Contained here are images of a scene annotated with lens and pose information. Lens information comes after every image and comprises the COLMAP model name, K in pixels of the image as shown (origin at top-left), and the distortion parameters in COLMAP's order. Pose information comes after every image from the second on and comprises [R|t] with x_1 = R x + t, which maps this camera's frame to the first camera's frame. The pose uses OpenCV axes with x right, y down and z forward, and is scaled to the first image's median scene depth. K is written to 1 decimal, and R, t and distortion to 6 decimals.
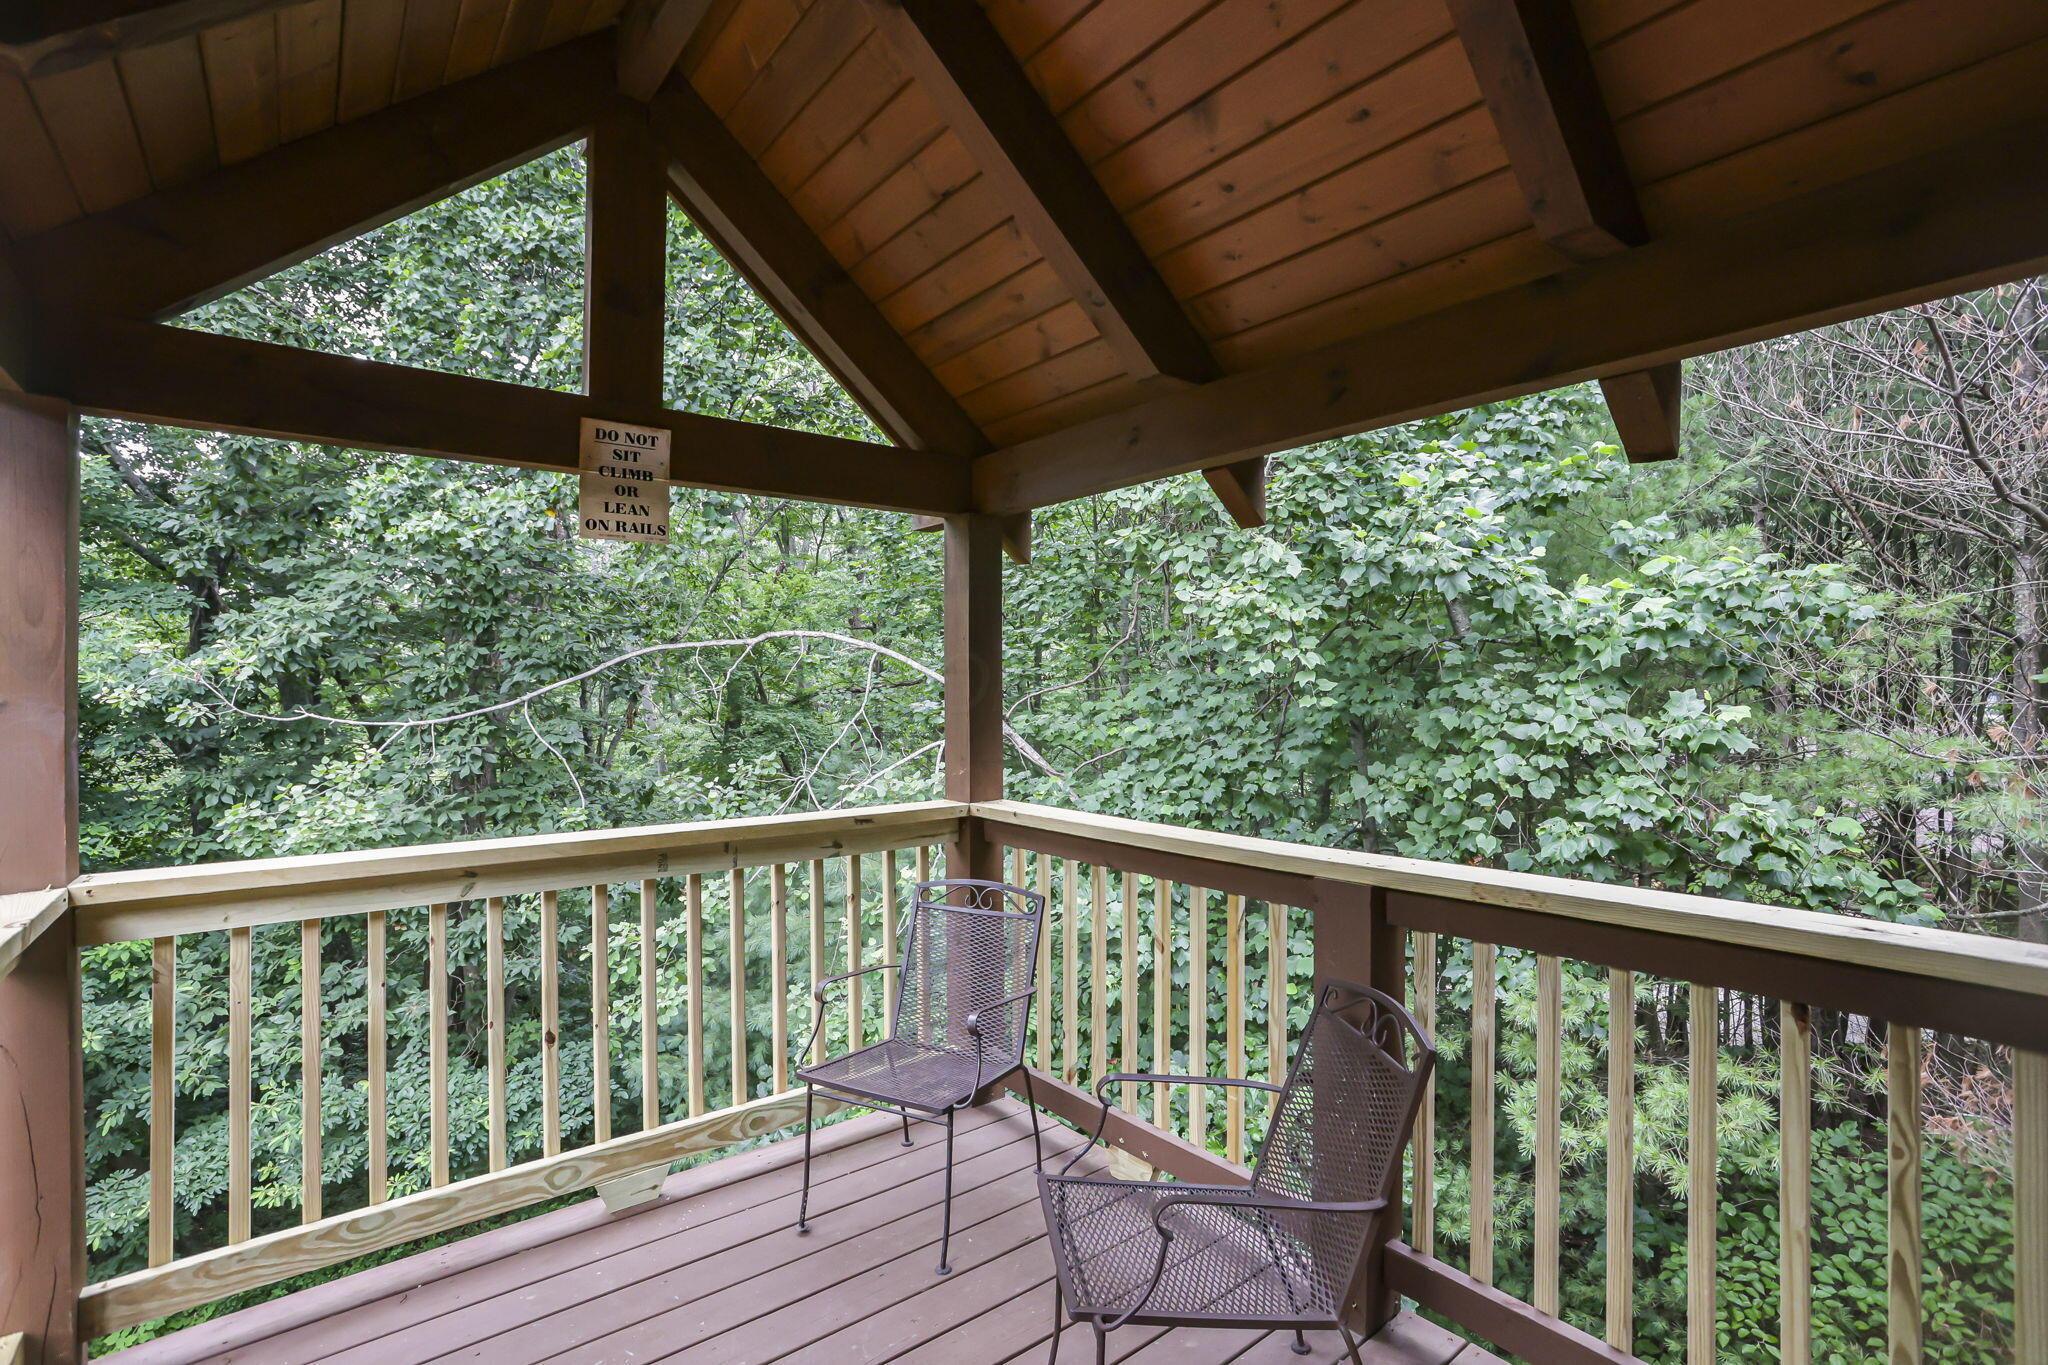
lens RADIAL K [[930.3, 0, 1024.0], [0, 930.3, 682.5], [0, 0, 1]] dist [-0.001626, 0.000384]
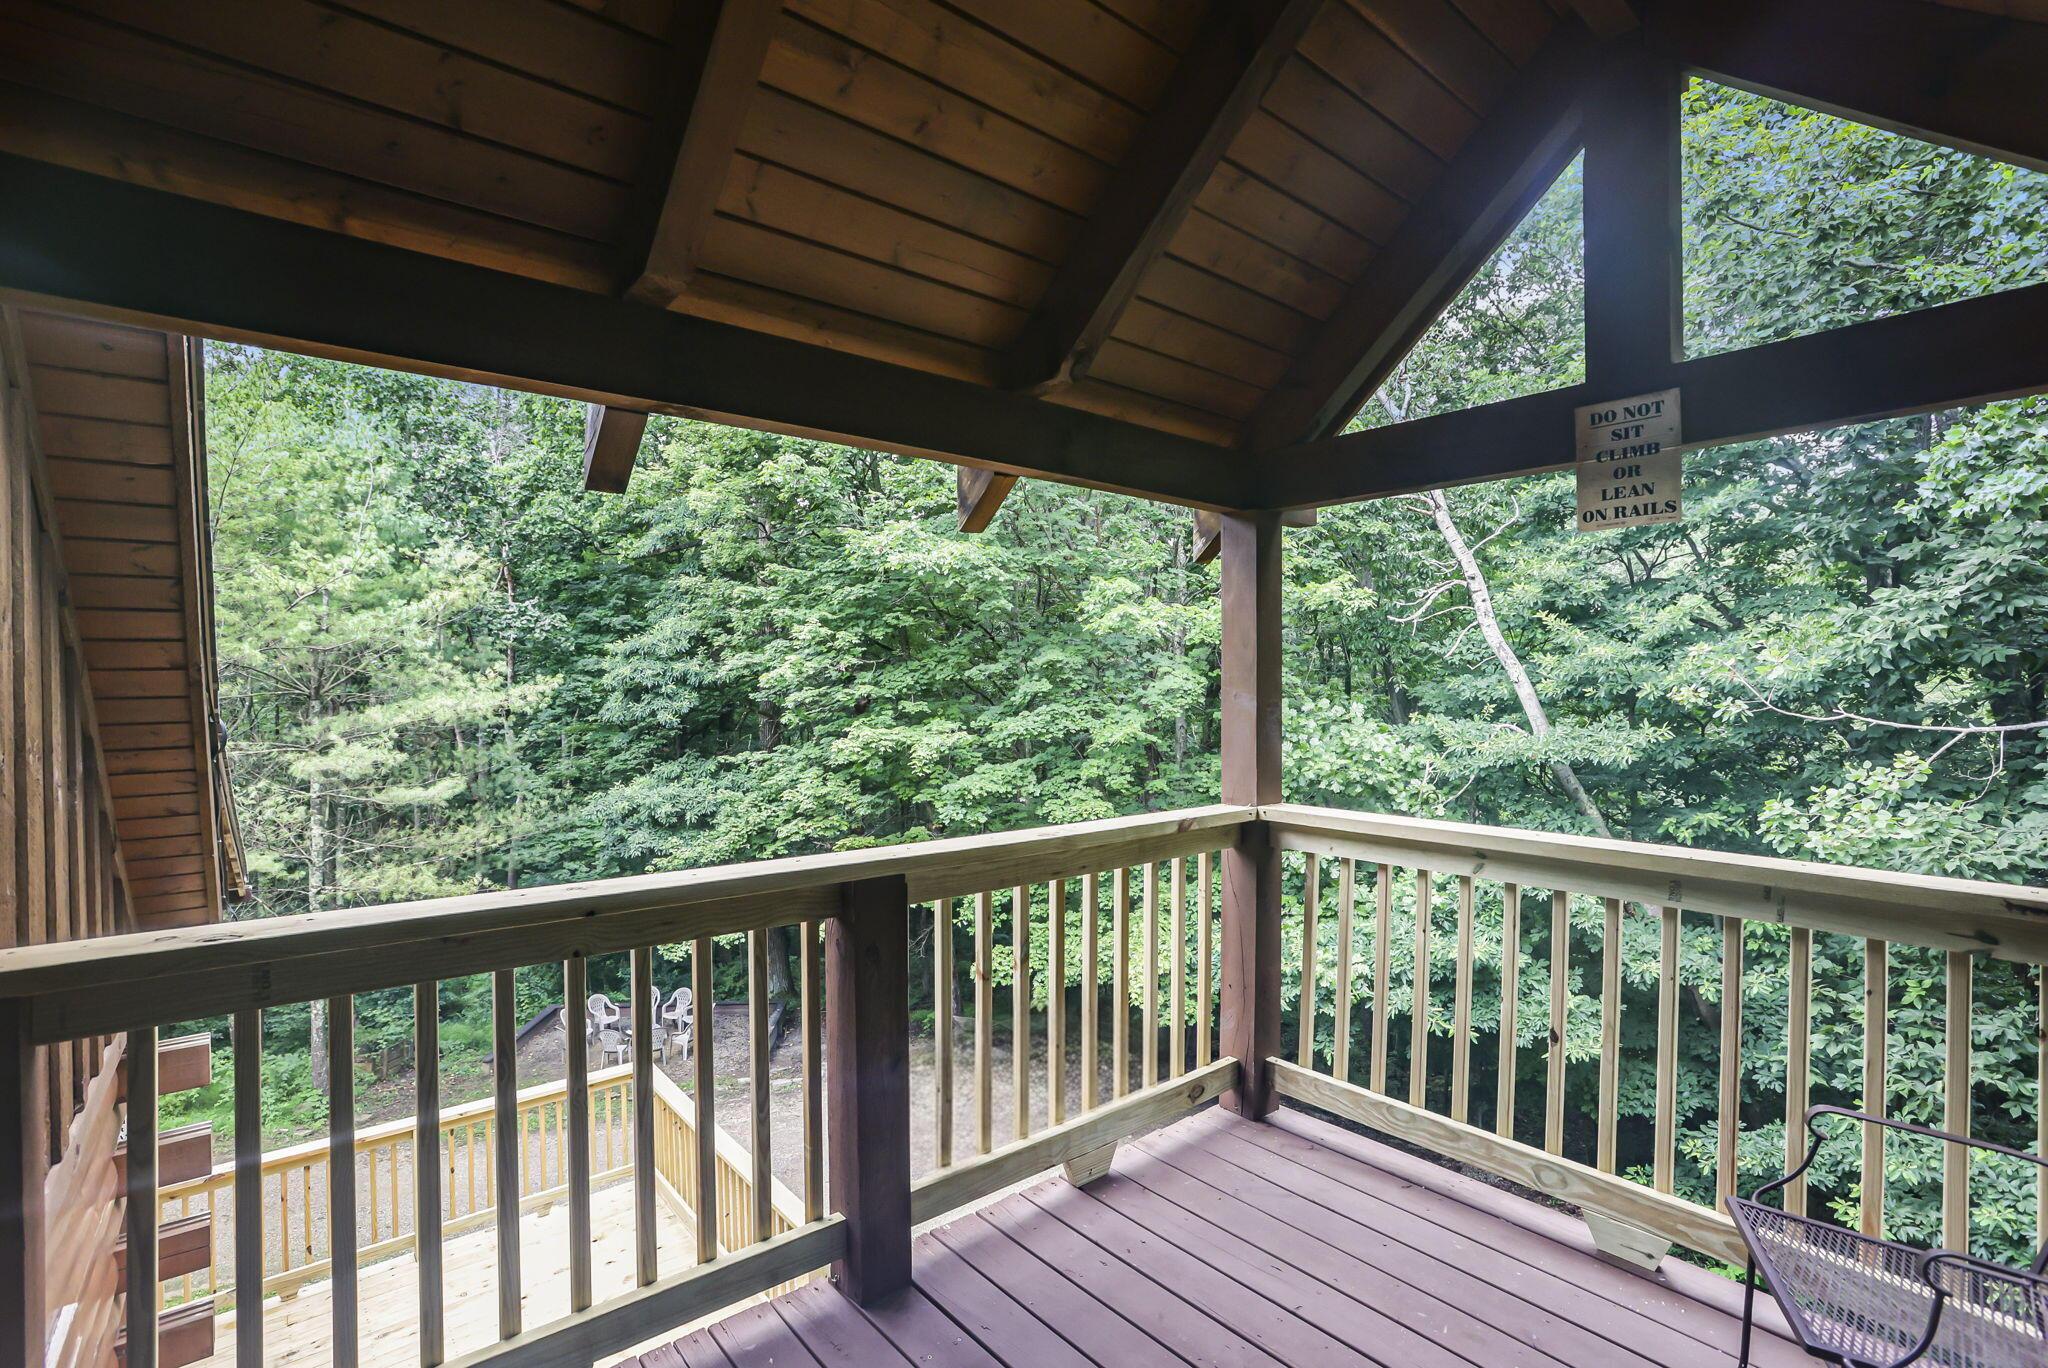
lens RADIAL K [[969.4, 0, 1024.0], [0, 969.4, 684.0], [0, 0, 1]] dist [-0.006188, -0.000287]
pose [[0.049464, 0.002659, -0.998772, 0.473341], [0.002154, 0.999994, 0.002769, -0.003006], [0.998774, -0.002288, 0.049458, 0.356075]]
